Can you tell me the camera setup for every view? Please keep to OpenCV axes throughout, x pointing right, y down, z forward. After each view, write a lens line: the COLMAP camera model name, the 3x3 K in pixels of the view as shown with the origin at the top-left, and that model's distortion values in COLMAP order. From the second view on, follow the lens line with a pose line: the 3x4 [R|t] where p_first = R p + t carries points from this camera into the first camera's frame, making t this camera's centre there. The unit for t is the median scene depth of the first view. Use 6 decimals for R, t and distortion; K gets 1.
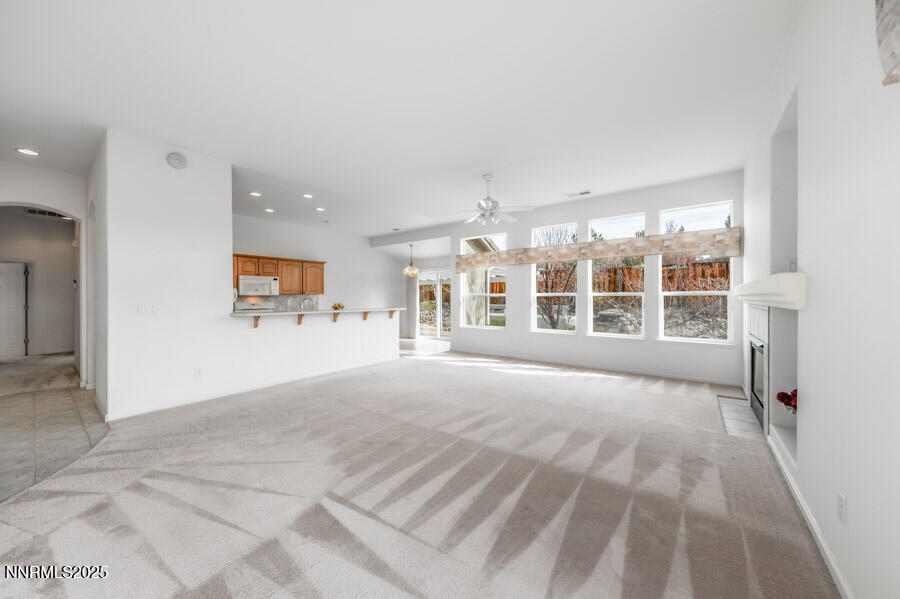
lens RADIAL K [[314.2, 0, 450.3], [0, 314.2, 299.0], [0, 0, 1]] dist [0.001589, -0.001084]
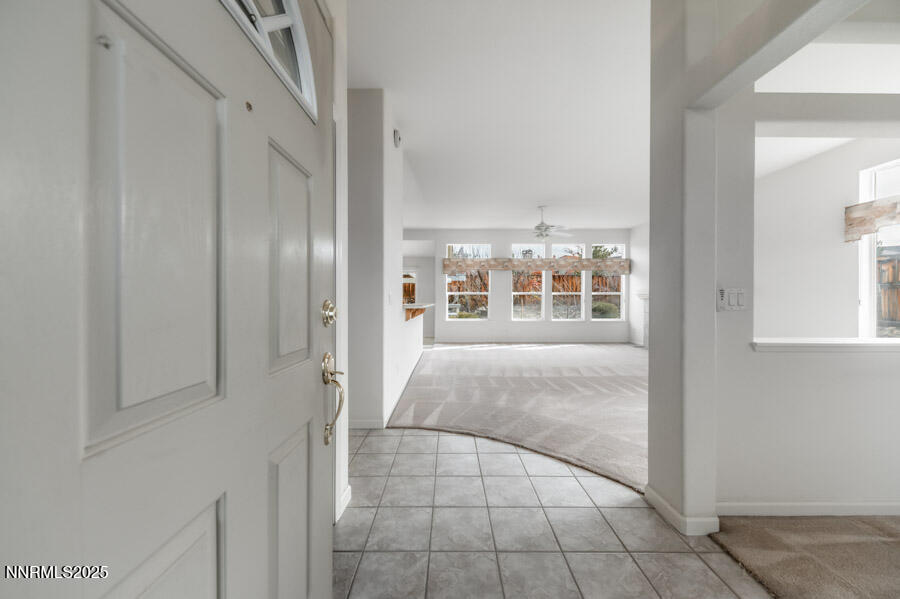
lens RADIAL K [[314.2, 0, 446.8], [0, 314.2, 301.3], [0, 0, 1]] dist [0.001589, -0.001084]
pose [[0.797820, -0.000216, 0.602895, -0.686610], [-0.000772, 0.999999, 0.001379, 0.016543], [-0.602895, -0.001566, 0.797819, 0.090034]]
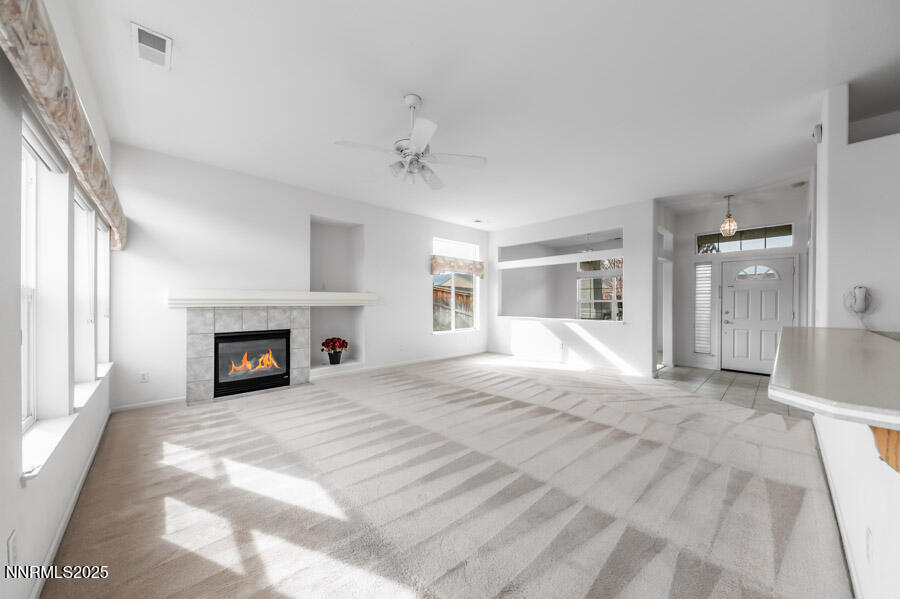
lens RADIAL K [[314.2, 0, 451.8], [0, 314.2, 303.8], [0, 0, 1]] dist [0.001589, -0.001084]
pose [[-0.987043, -0.005229, 0.160371, -0.029048], [-0.003740, 0.999947, 0.009585, -0.005900], [-0.160413, 0.008861, -0.987010, 1.030250]]
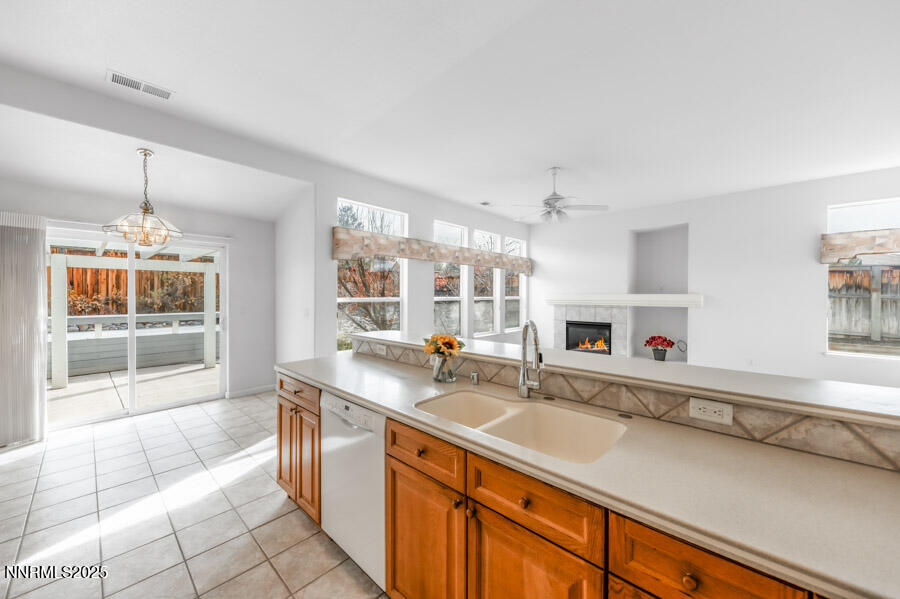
lens RADIAL K [[336.6, 0, 452.0], [0, 336.6, 296.8], [0, 0, 1]] dist [0.002642, -0.001050]
pose [[0.084251, -0.004709, 0.996433, -0.557057], [0.000660, 0.999989, 0.004670, -0.021869], [-0.996444, 0.000264, 0.084253, 0.783087]]
